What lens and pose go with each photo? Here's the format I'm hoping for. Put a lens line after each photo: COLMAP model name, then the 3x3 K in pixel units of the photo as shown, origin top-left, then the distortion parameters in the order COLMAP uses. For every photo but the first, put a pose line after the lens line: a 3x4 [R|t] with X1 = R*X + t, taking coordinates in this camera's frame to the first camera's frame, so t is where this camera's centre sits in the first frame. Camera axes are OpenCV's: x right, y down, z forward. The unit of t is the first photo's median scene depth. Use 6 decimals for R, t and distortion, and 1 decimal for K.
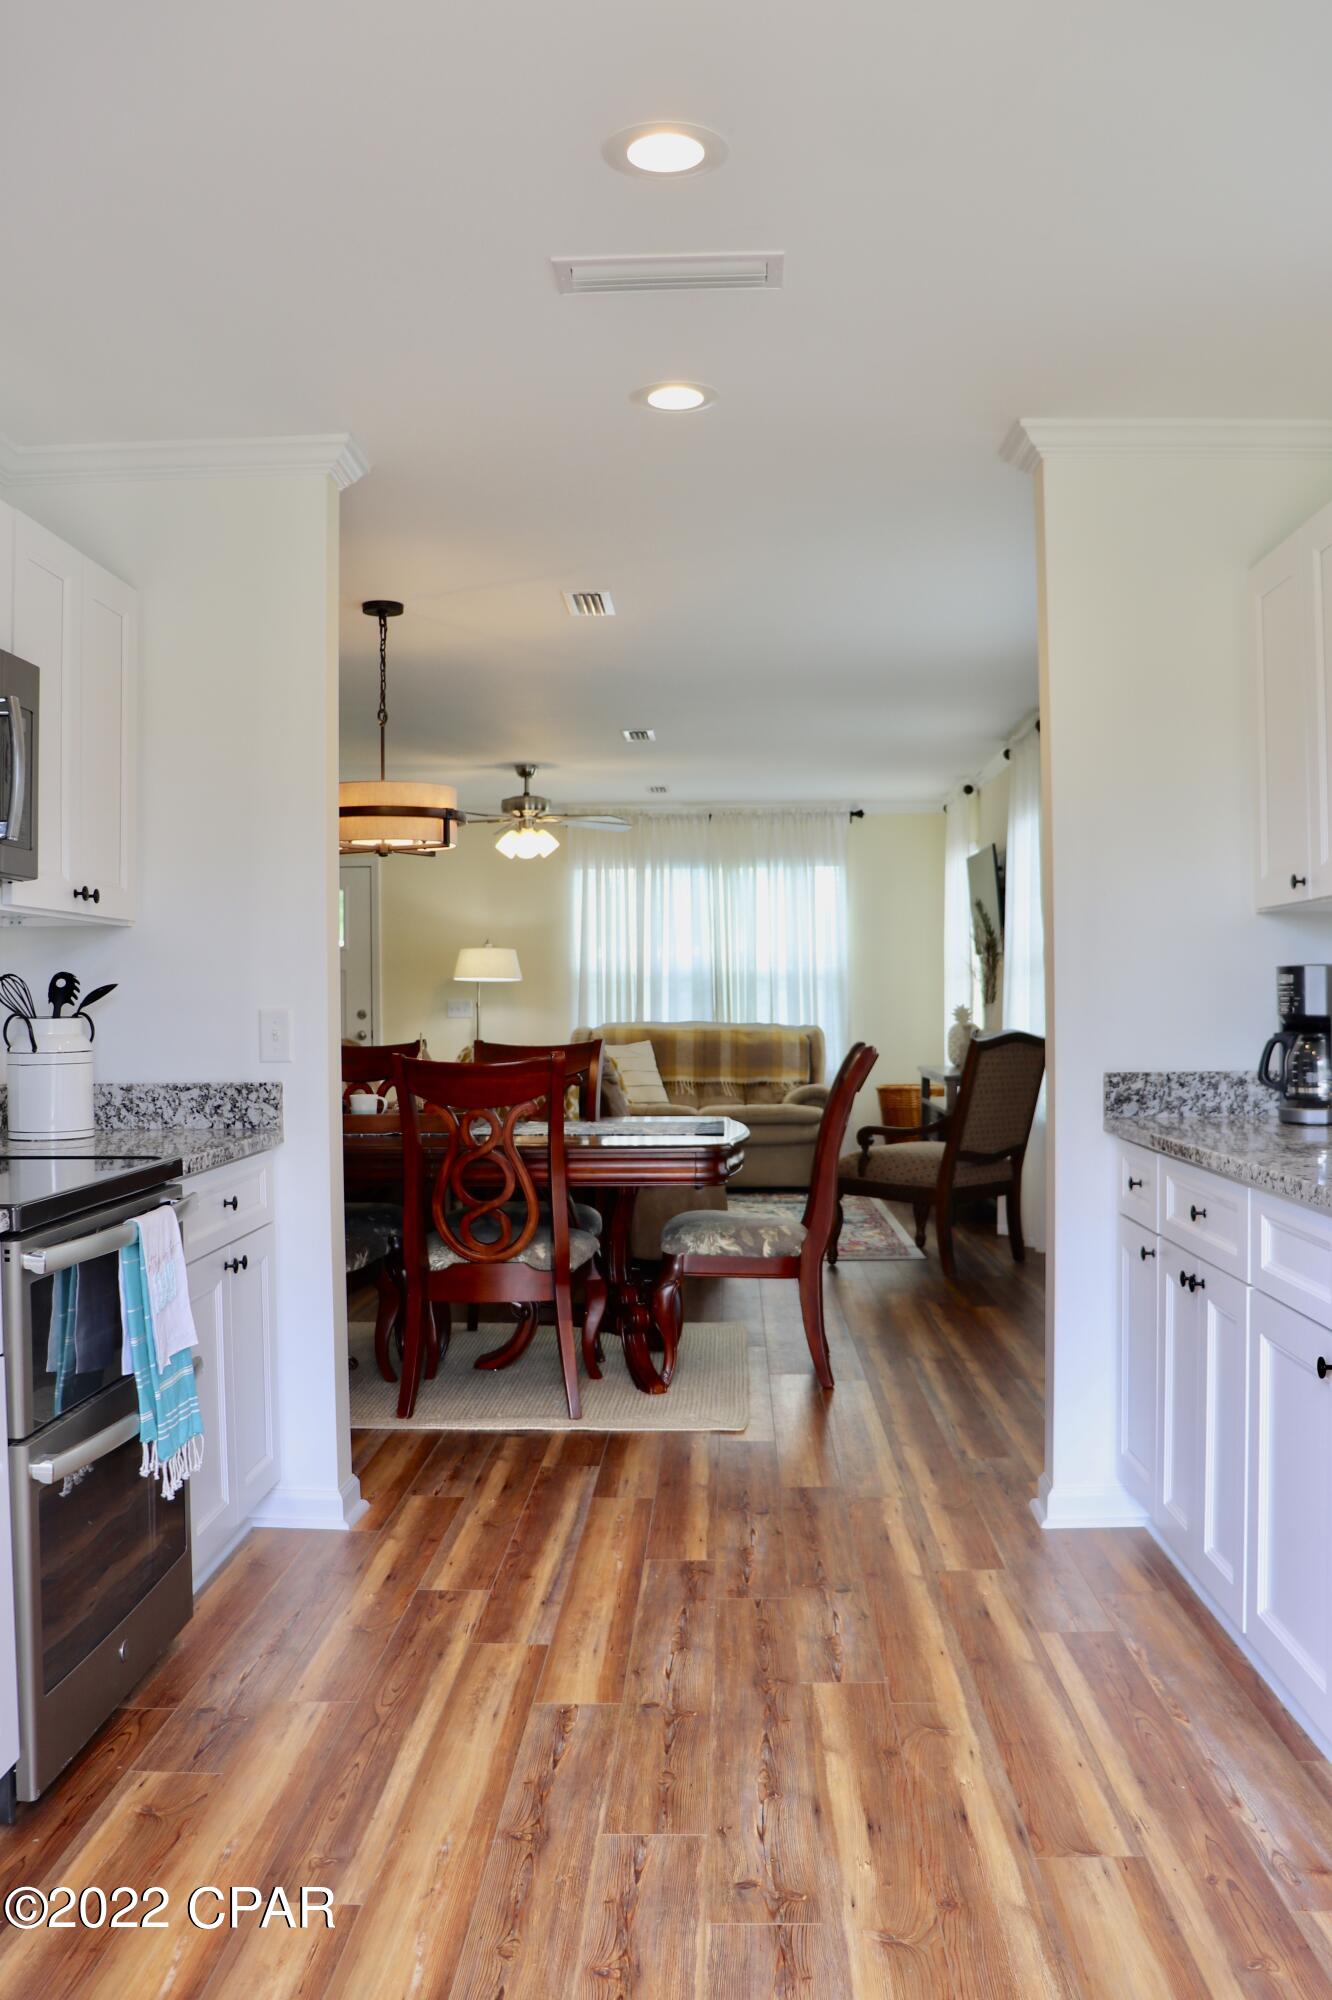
lens RADIAL K [[1730.4, 0, 666.0], [0, 1730.4, 1000.0], [0, 0, 1]] dist [-0.186110, 0.190507]
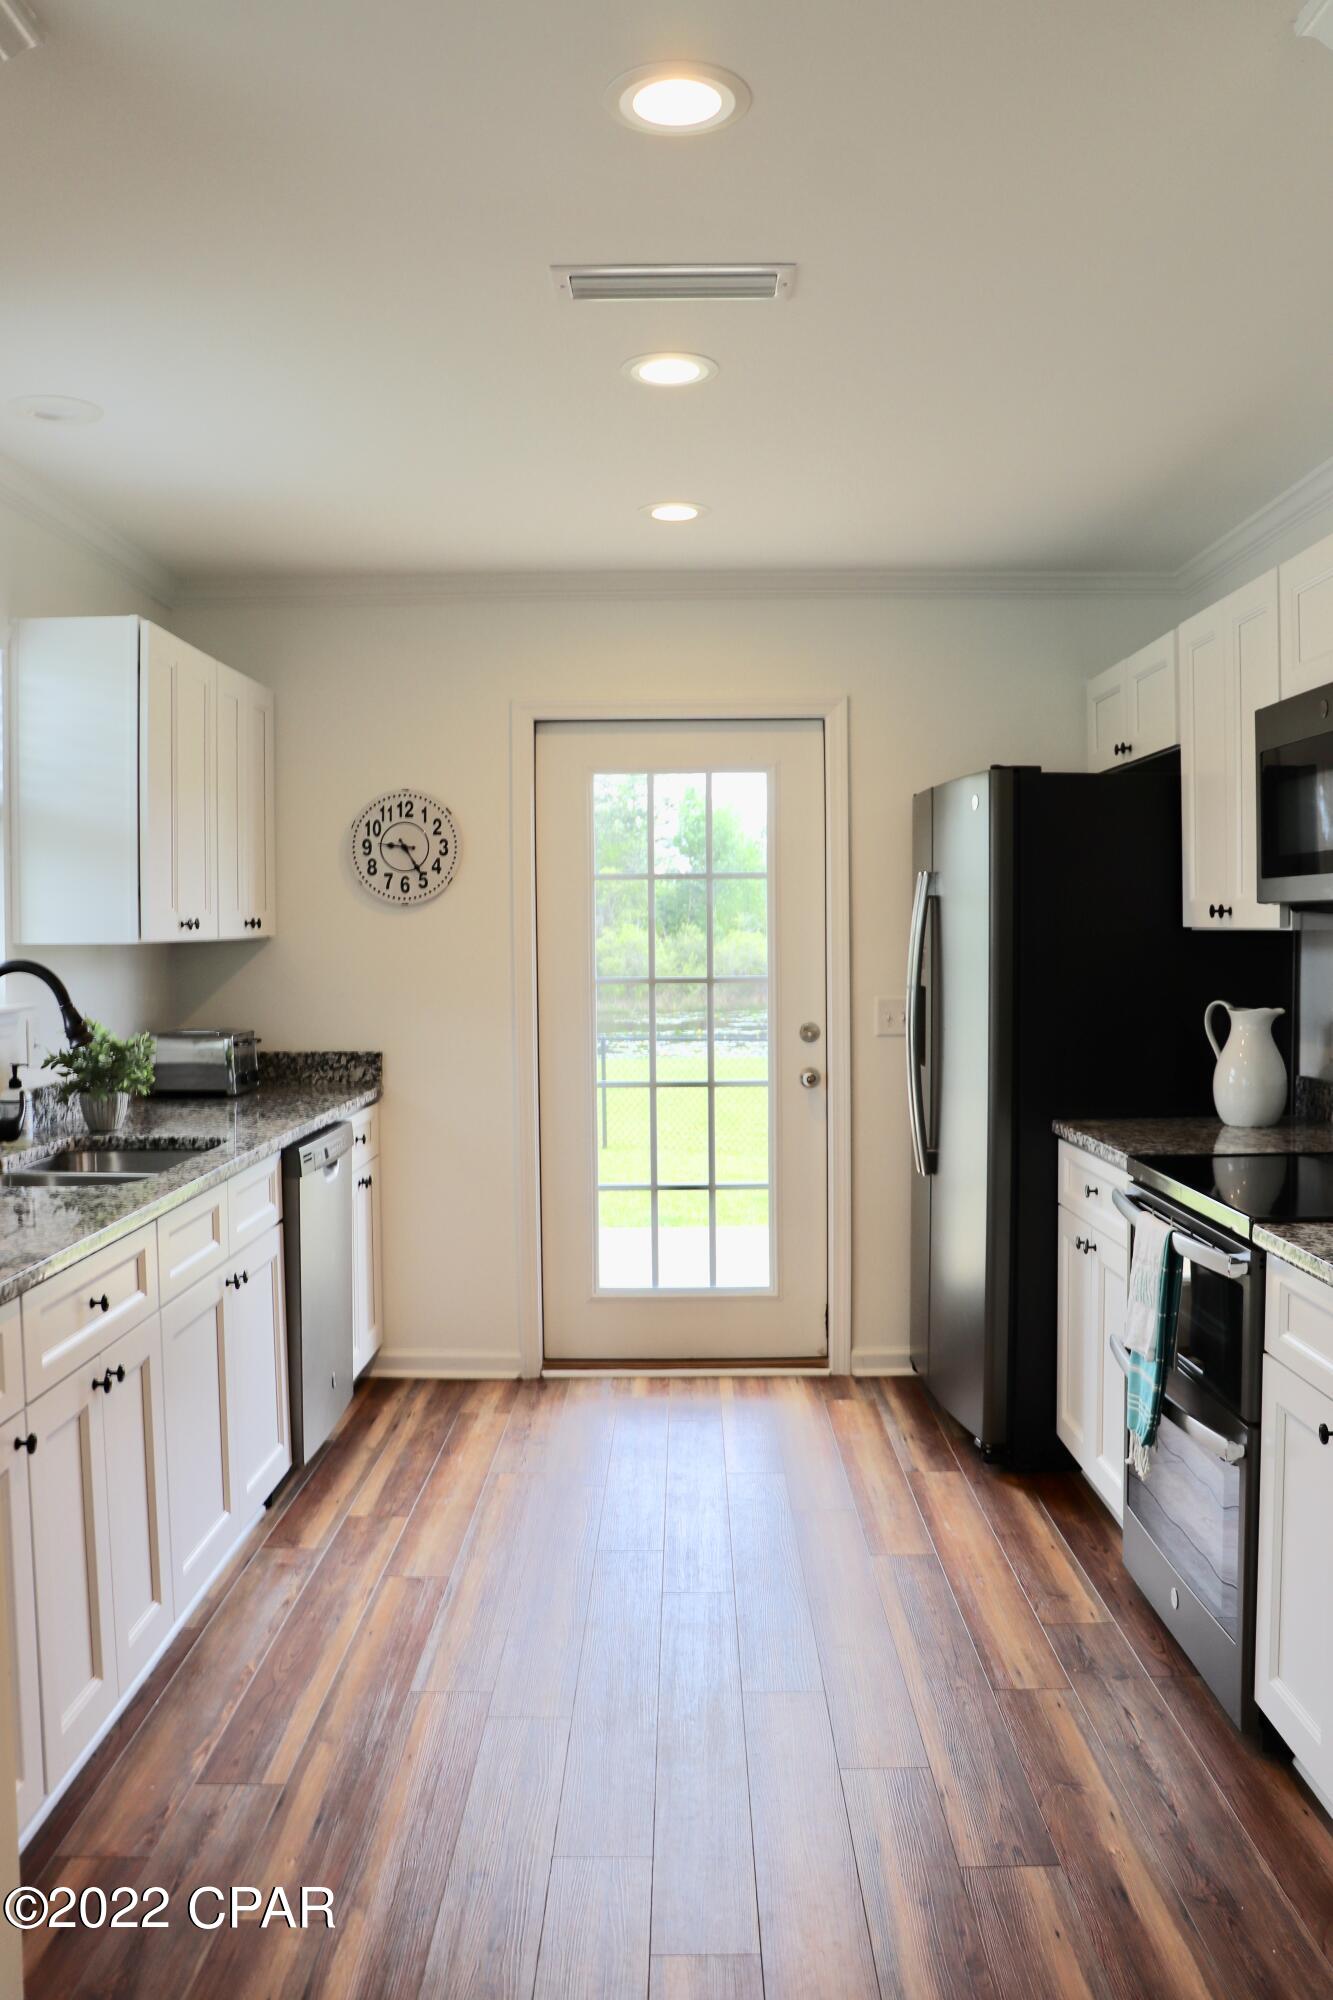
lens RADIAL K [[1652.5, 0, 666.5], [0, 1652.5, 1000.0], [0, 0, 1]] dist [-0.175307, 0.161837]
pose [[-0.999389, 0.021865, -0.027251, 0.039903], [0.020595, 0.998727, 0.046051, -0.069740], [0.028223, 0.045462, -0.998567, 1.970502]]
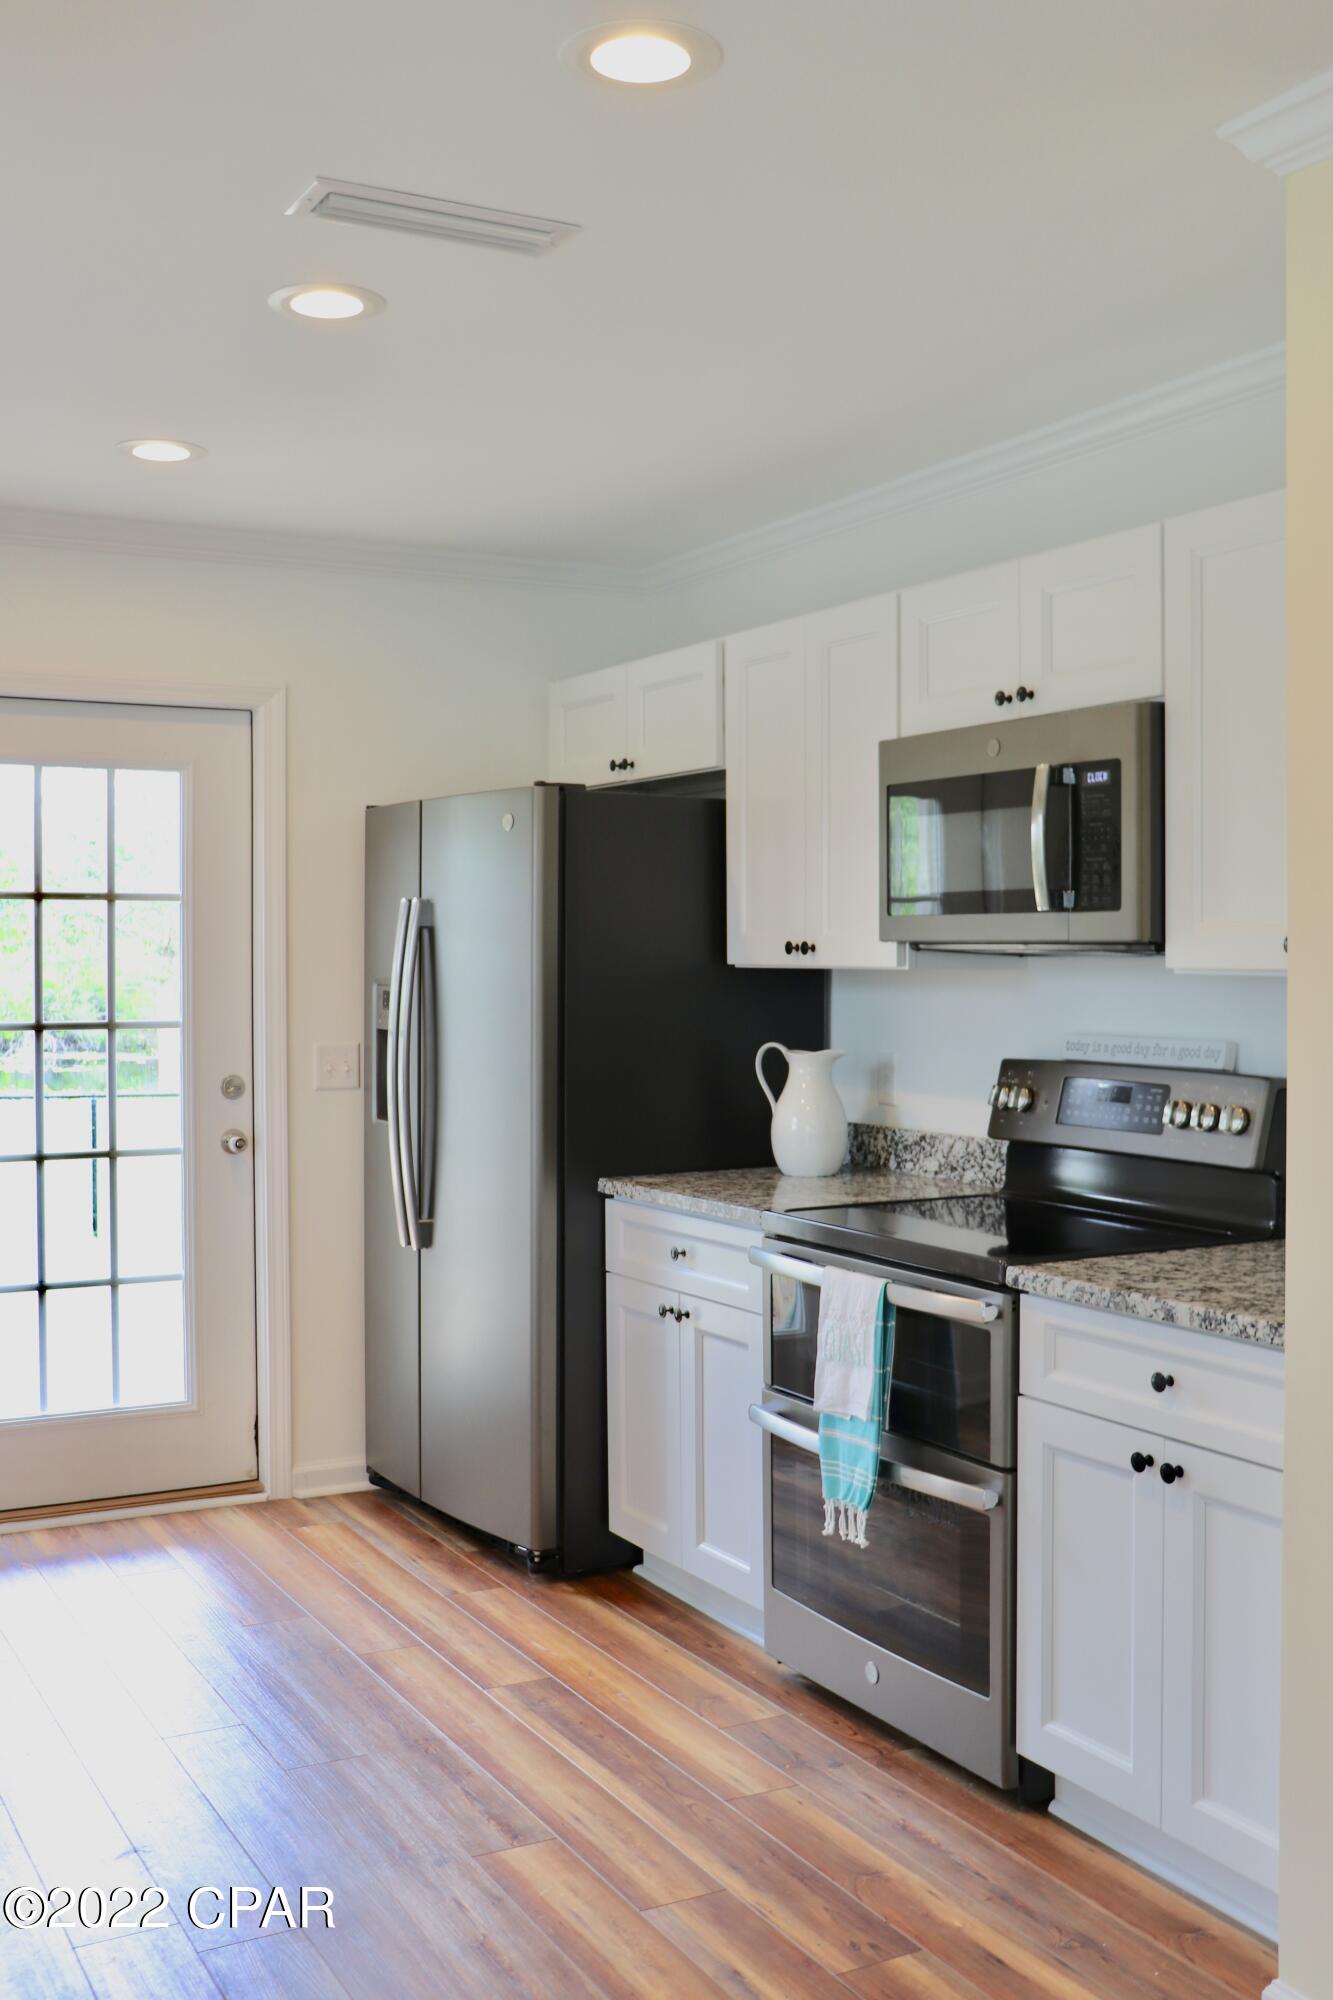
lens RADIAL K [[2039.6, 0, 666.5], [0, 2039.6, 1000.0], [0, 0, 1]] dist [-0.126284, 0.214723]
pose [[-0.861433, 0.023406, -0.507332, 0.419644], [0.008389, 0.999457, 0.031866, -0.082169], [0.507802, 0.023194, -0.861162, 1.956347]]
